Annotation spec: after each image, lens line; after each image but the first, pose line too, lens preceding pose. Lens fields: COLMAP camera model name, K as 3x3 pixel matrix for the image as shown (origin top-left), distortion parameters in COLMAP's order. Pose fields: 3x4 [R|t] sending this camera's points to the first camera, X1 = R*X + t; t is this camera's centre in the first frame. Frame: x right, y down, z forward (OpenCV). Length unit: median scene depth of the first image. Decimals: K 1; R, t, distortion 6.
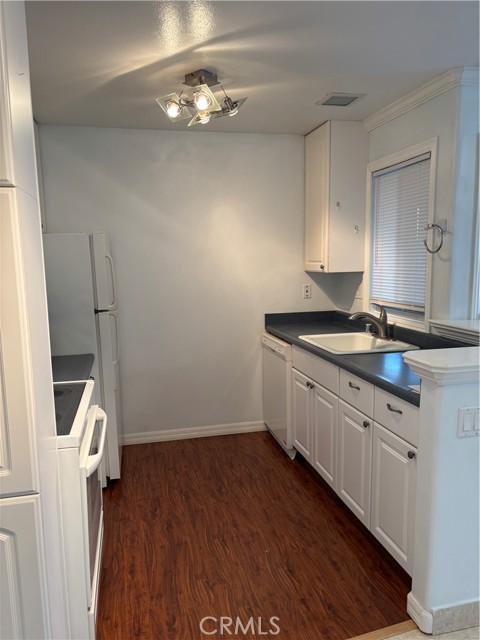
lens RADIAL K [[484.7, 0, 234.9], [0, 484.7, 321.4], [0, 0, 1]] dist [0.024517, -0.016048]
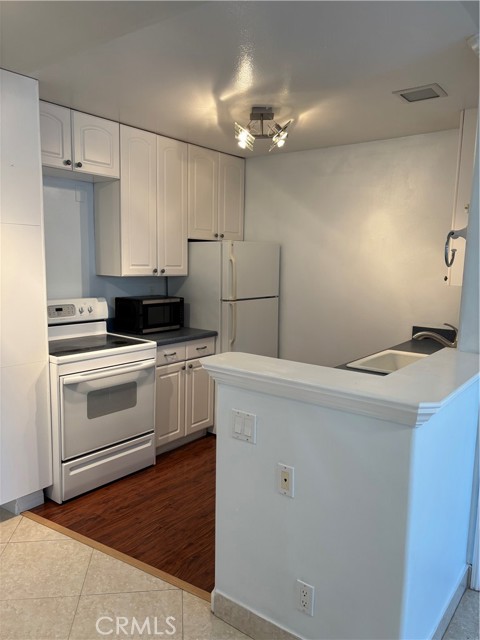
lens RADIAL K [[484.7, 0, 239.7], [0, 484.7, 320.3], [0, 0, 1]] dist [0.024517, -0.016048]
pose [[0.629655, 0.125841, -0.766615, 0.757506], [-0.133501, 0.989641, 0.052801, -0.042575], [0.765318, 0.069097, 0.639933, 0.195795]]
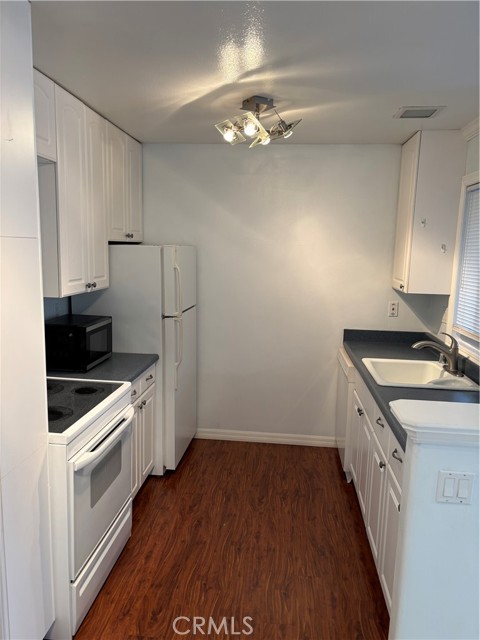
lens RADIAL K [[484.7, 0, 237.6], [0, 484.7, 321.0], [0, 0, 1]] dist [0.024517, -0.016048]
pose [[0.945348, 0.089693, -0.313483, 0.219238], [-0.084053, 0.995964, 0.031490, -0.059642], [0.315042, -0.003420, 0.949072, 0.007601]]
